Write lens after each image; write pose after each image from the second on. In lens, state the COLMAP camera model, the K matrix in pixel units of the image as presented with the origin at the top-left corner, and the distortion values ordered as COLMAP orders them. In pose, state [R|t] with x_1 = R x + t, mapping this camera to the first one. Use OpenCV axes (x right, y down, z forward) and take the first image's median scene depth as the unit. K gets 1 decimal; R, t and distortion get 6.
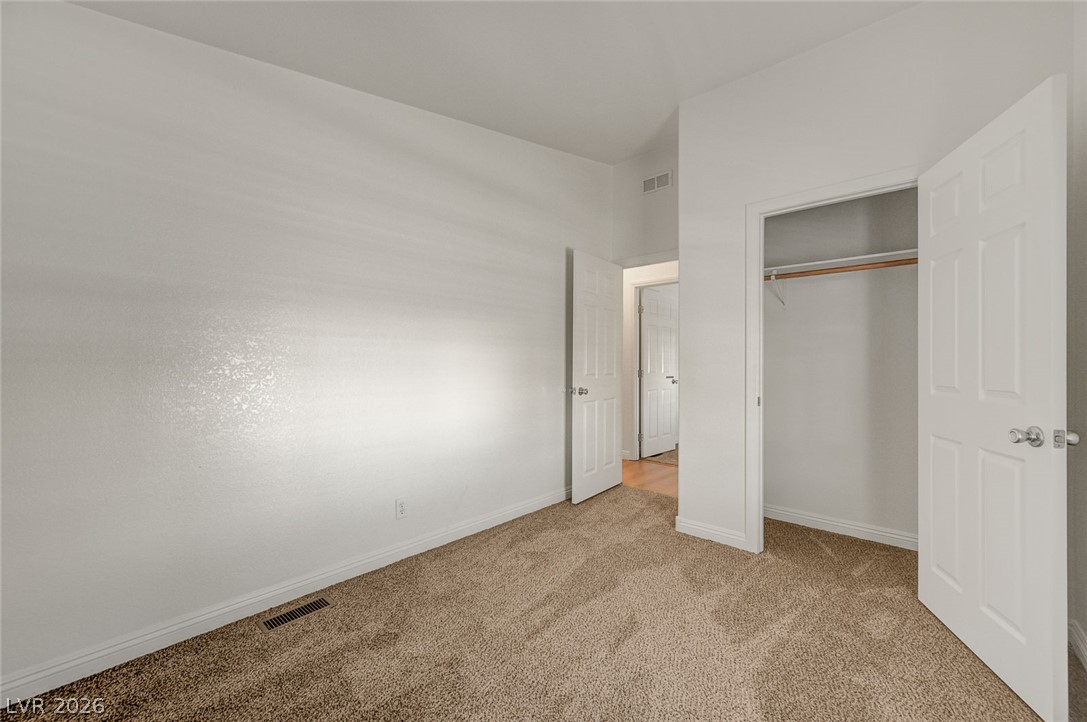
lens RADIAL K [[434.8, 0, 554.2], [0, 434.8, 368.3], [0, 0, 1]] dist [-0.000665, -0.000030]
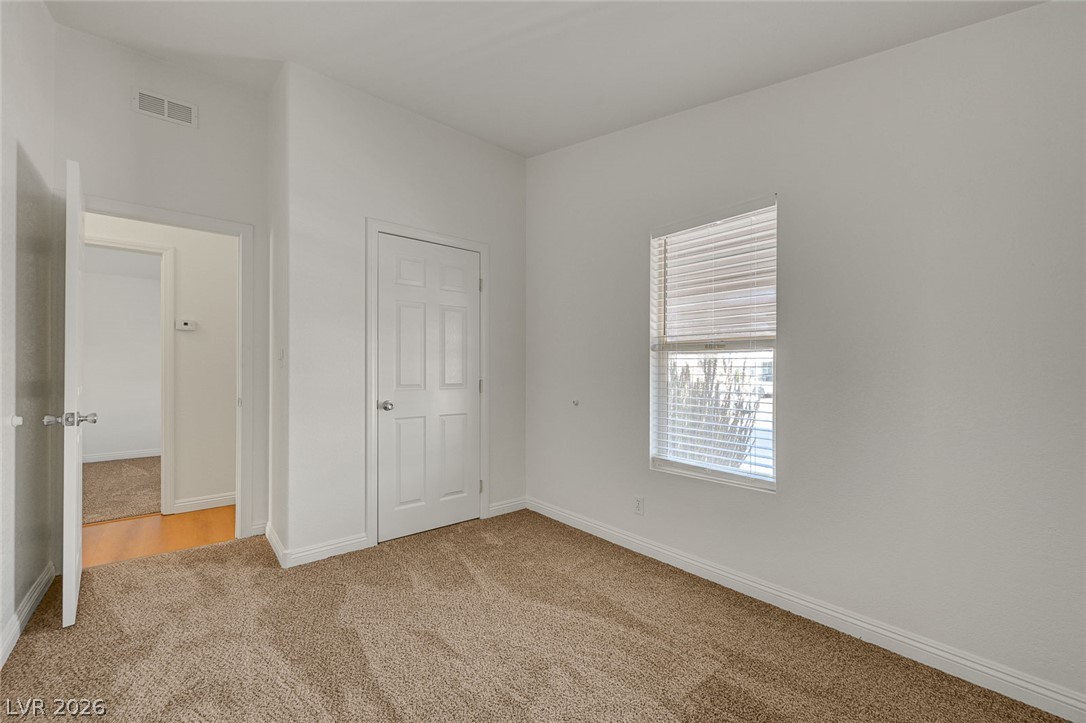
lens RADIAL K [[434.4, 0, 553.7], [0, 434.4, 368.8], [0, 0, 1]] dist [-0.000665, -0.000030]
pose [[0.115541, 0.005311, 0.993288, -0.533125], [0.006864, 0.999958, -0.006145, -0.004019], [-0.993279, 0.007528, 0.115500, 0.414097]]
